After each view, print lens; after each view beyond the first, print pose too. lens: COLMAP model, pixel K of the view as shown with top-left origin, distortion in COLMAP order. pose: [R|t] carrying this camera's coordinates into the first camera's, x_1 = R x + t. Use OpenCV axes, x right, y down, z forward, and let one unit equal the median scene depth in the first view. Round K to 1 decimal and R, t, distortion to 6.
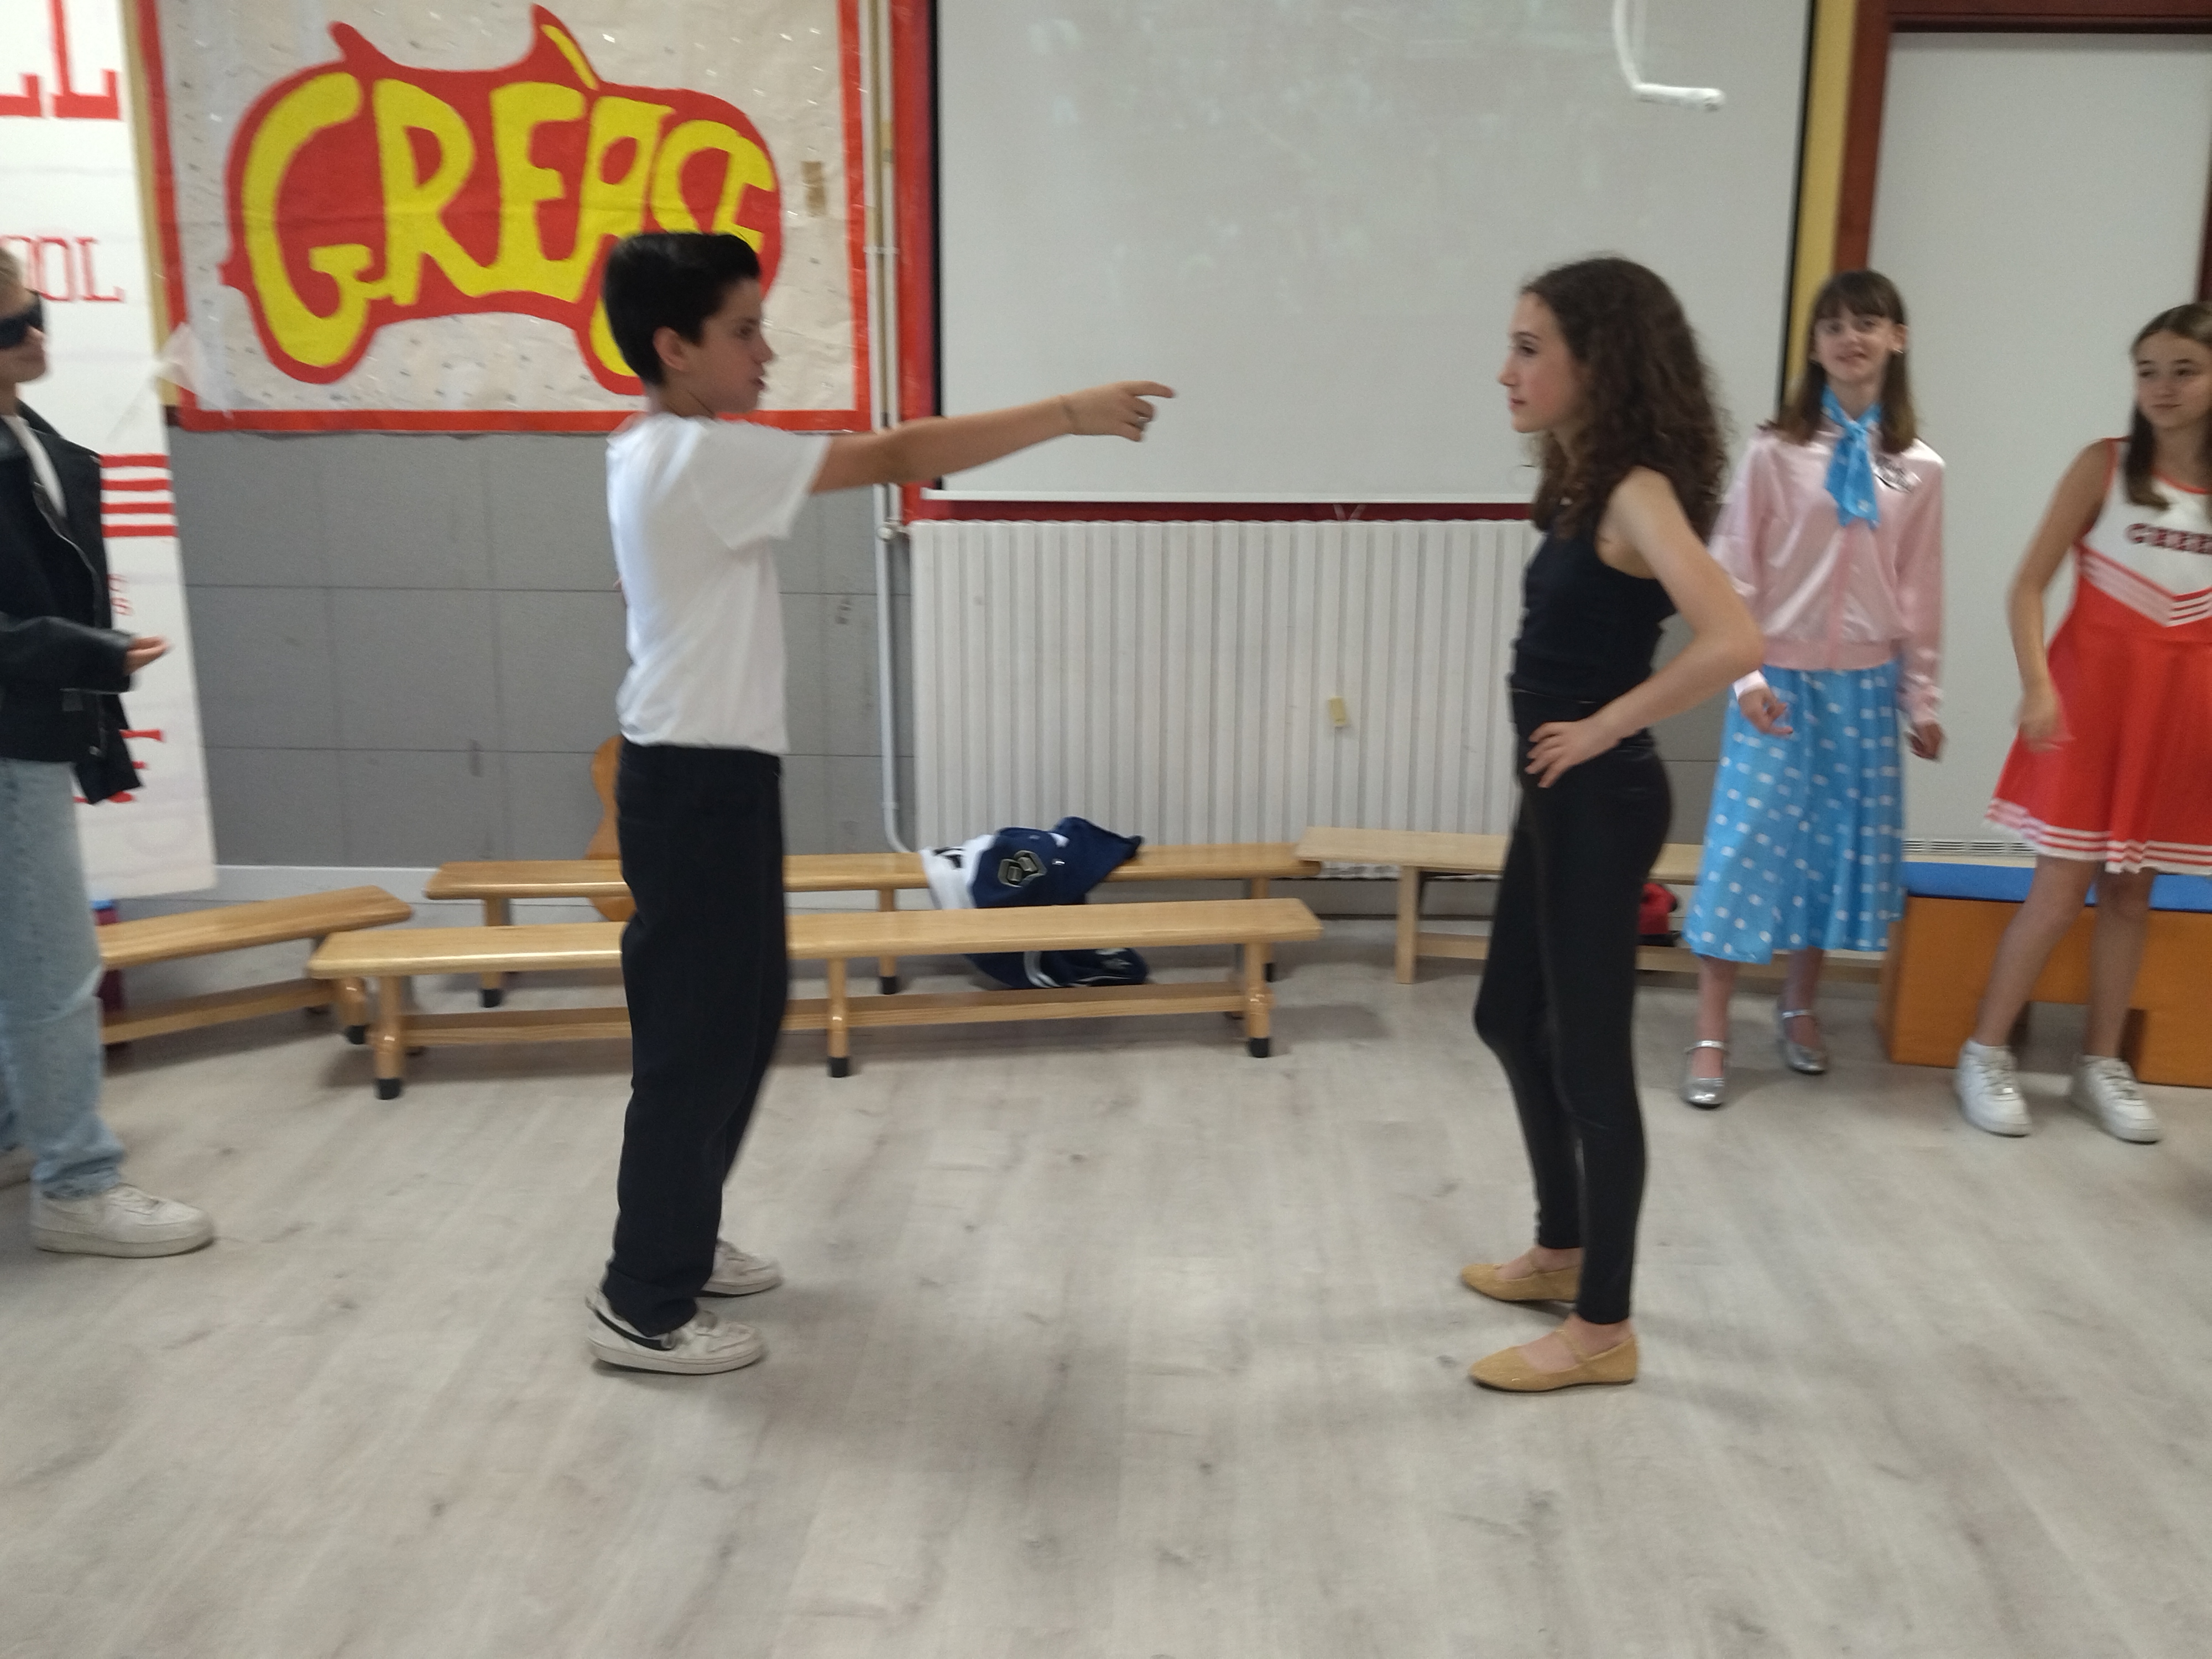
lens RADIAL K [[2158.1, 0, 1115.5], [0, 2158.1, 840.8], [0, 0, 1]] dist [0.048252, 0.000000]
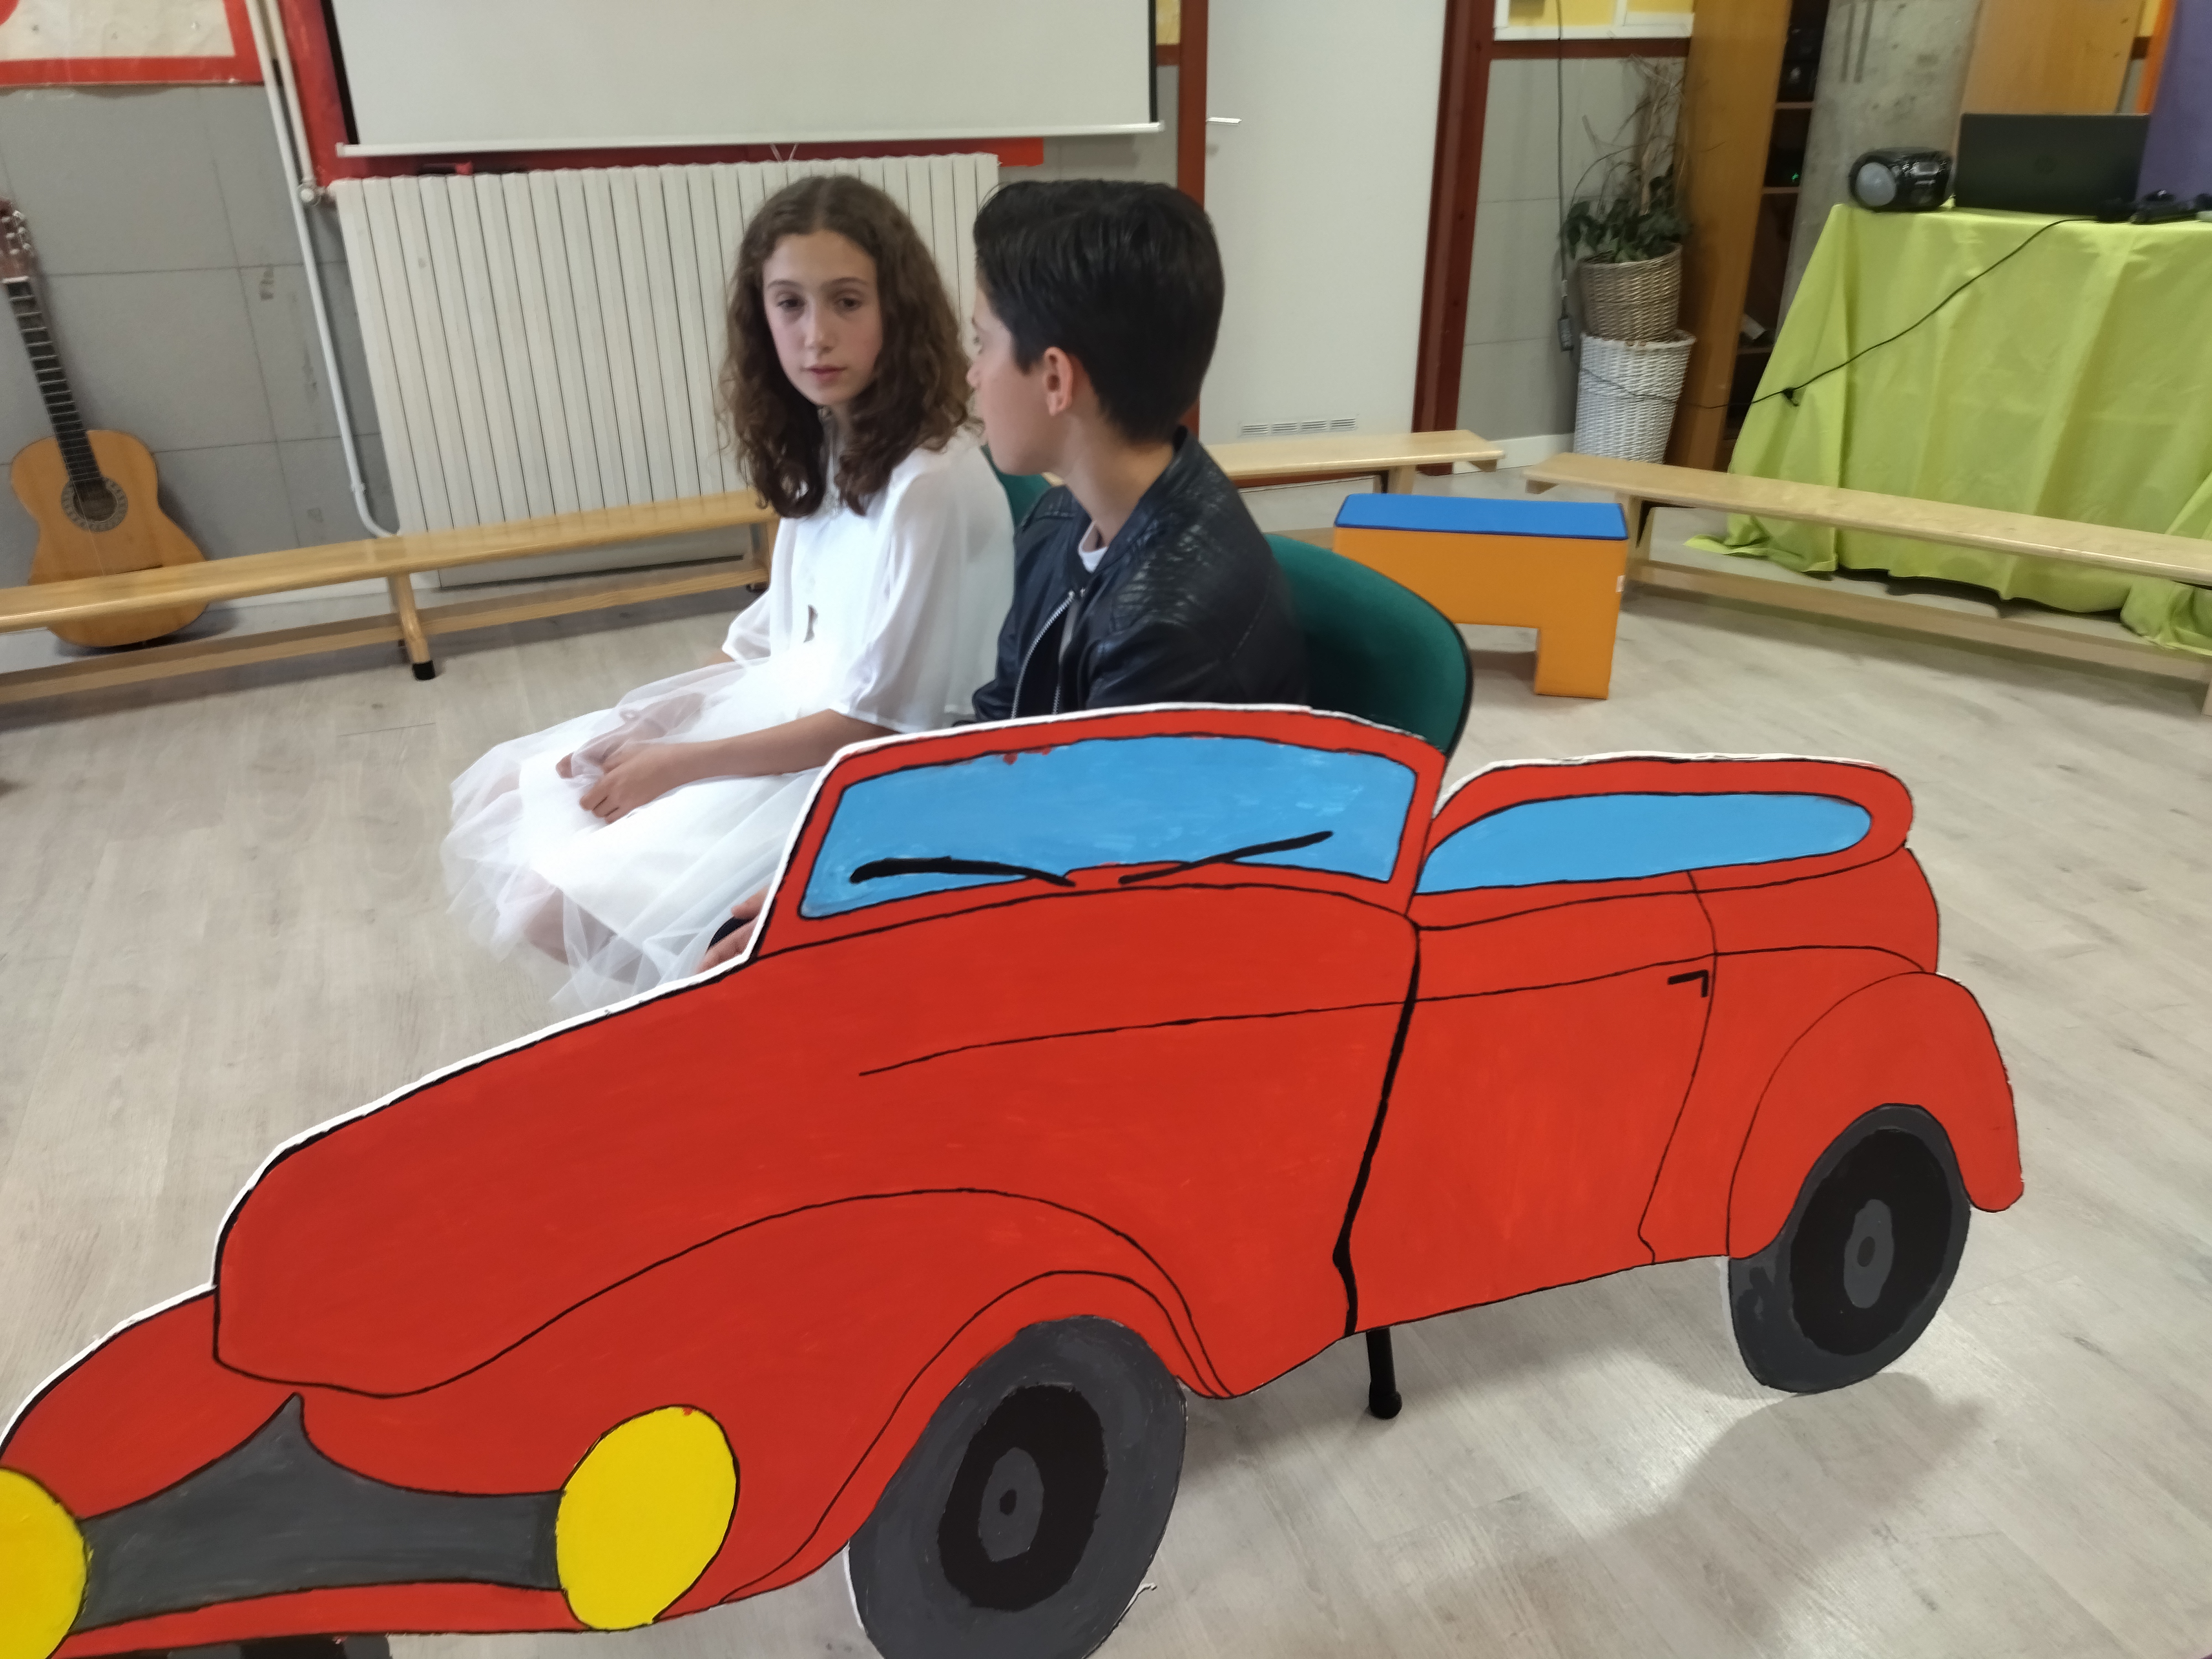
lens RADIAL K [[1675.8, 0, 1118.6], [0, 1675.8, 840.3], [0, 0, 1]] dist [0.053789, -0.067852]
pose [[0.913634, -0.186587, 0.361191, -0.102070], [0.102672, 0.965555, 0.239087, -0.010431], [-0.393360, -0.181354, 0.901320, 0.143708]]
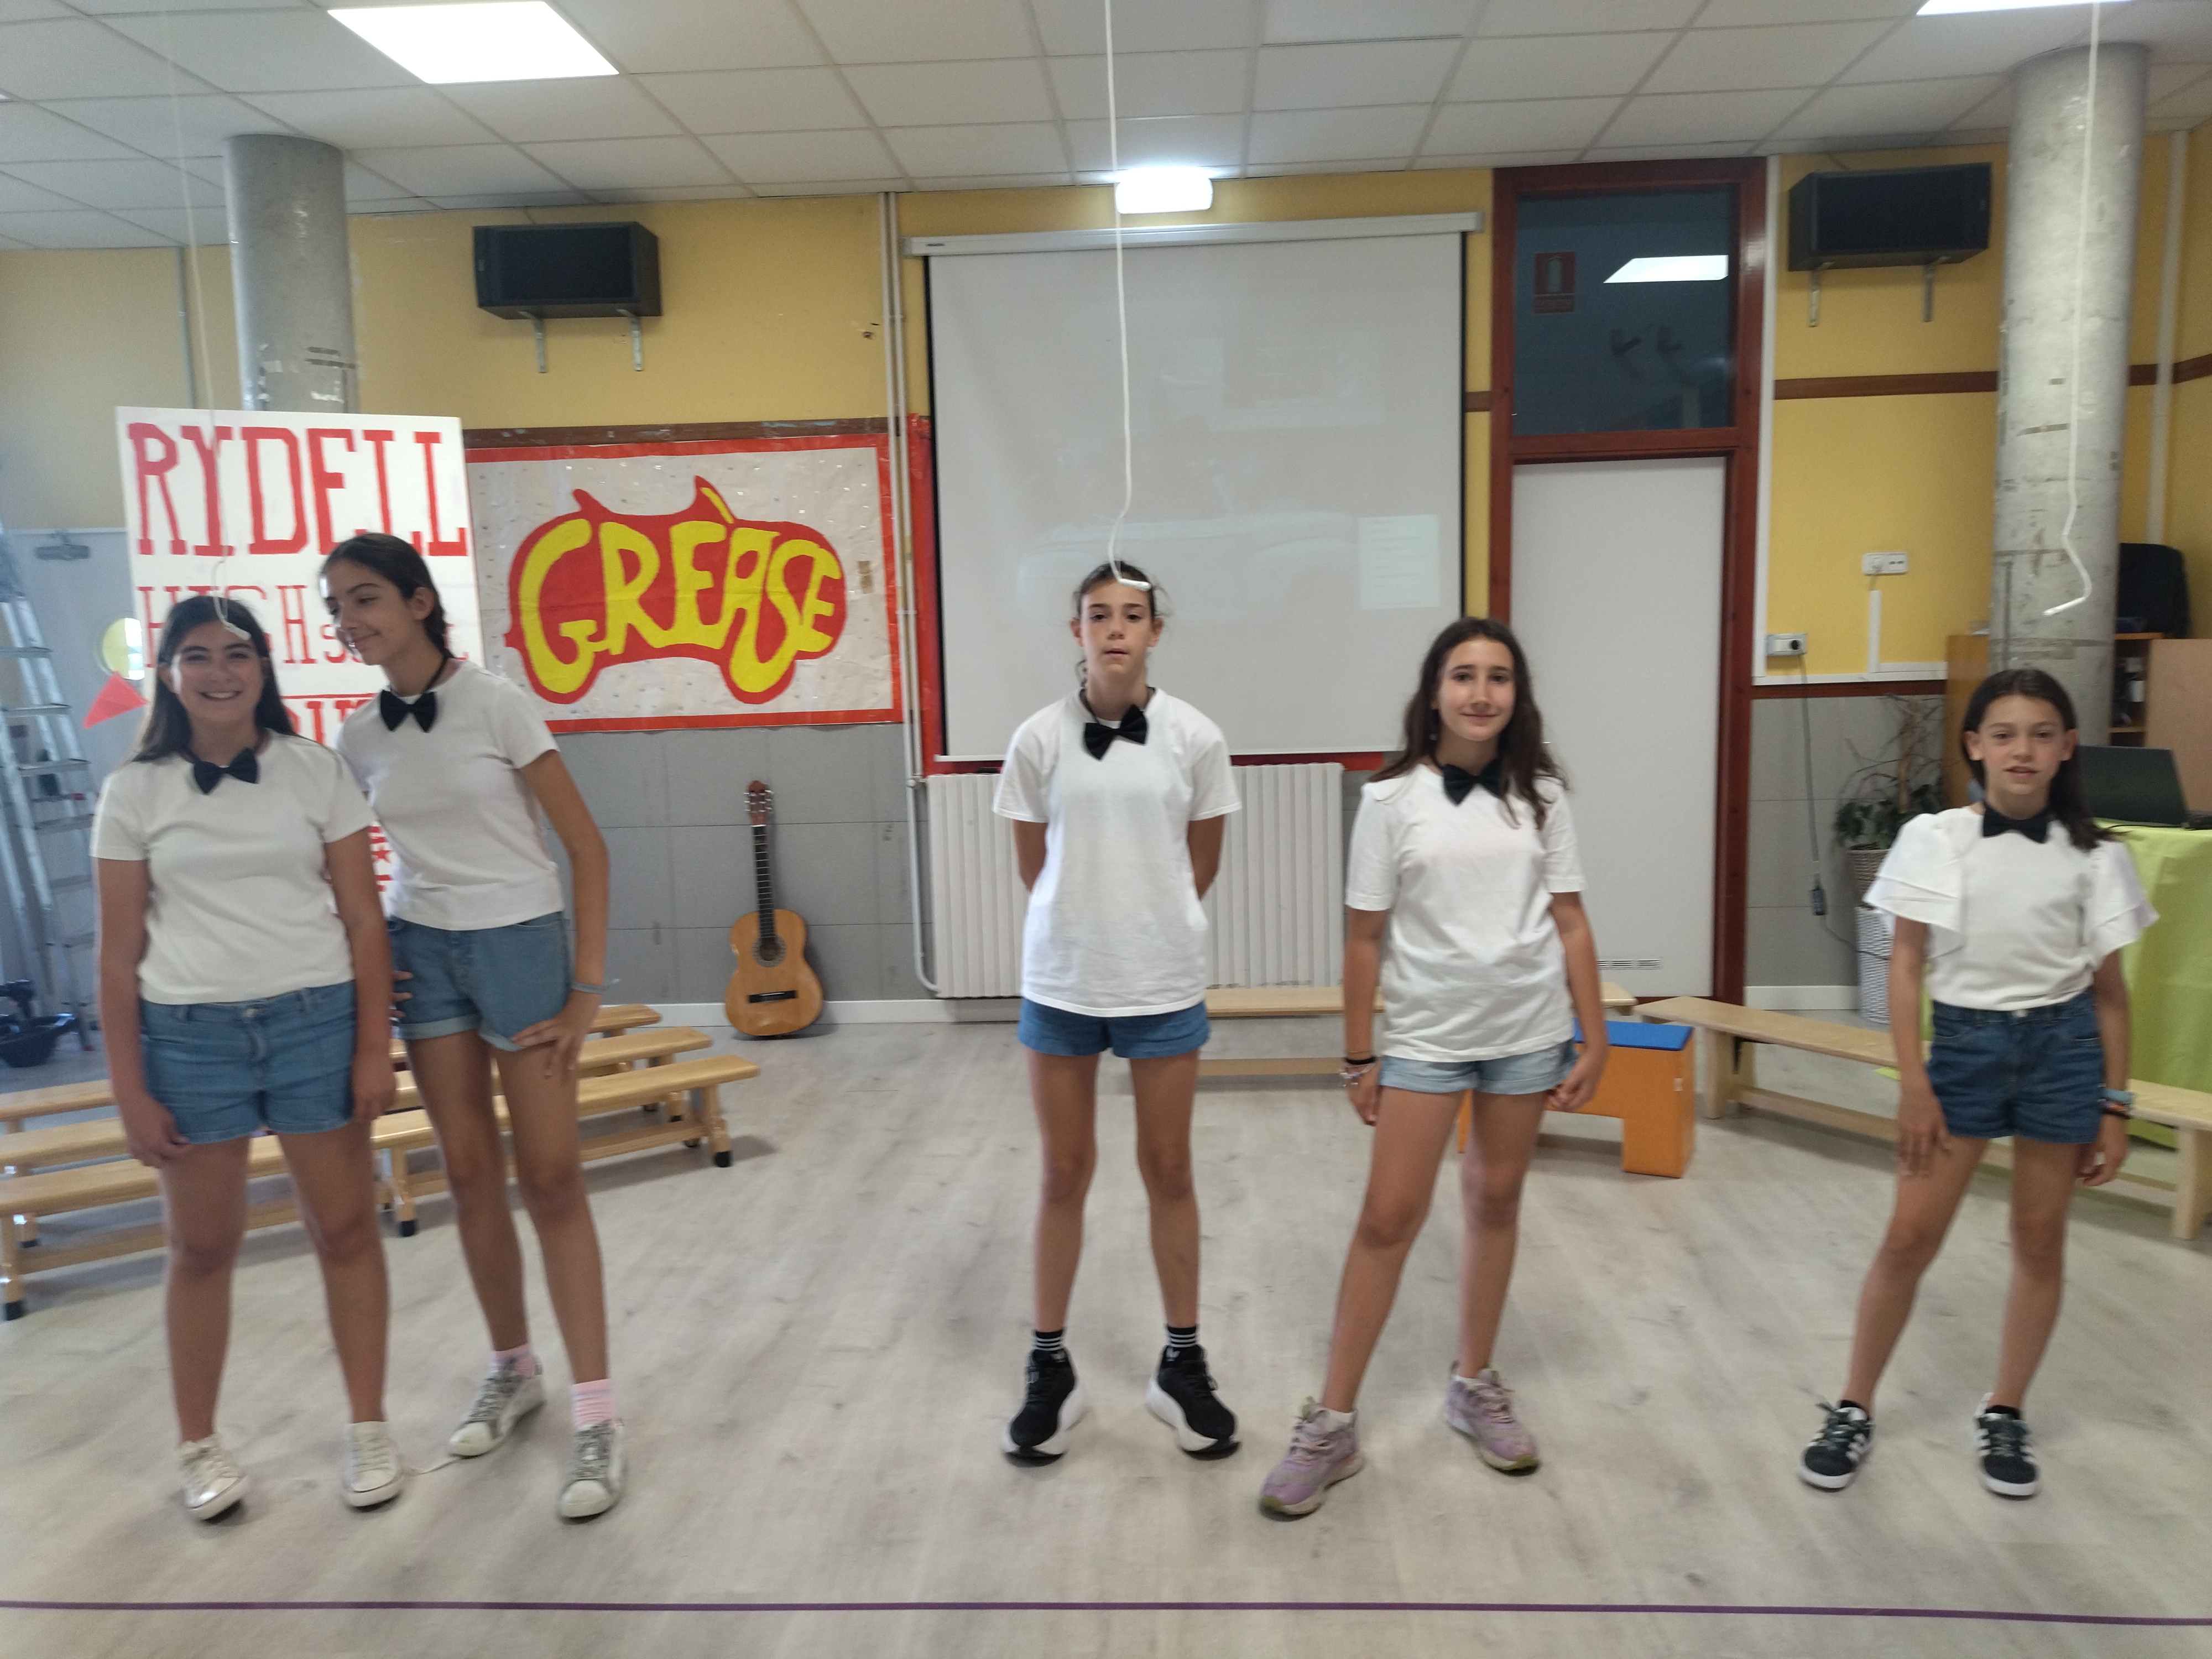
lens RADIAL K [[1675.8, 0, 1116.0], [0, 1675.8, 838.1], [0, 0, 1]] dist [0.053789, -0.067852]
pose [[0.999293, -0.029200, -0.023698, 0.074423], [0.026296, 0.993047, -0.114746, 0.045537], [0.026883, 0.114042, 0.993112, -0.230718]]
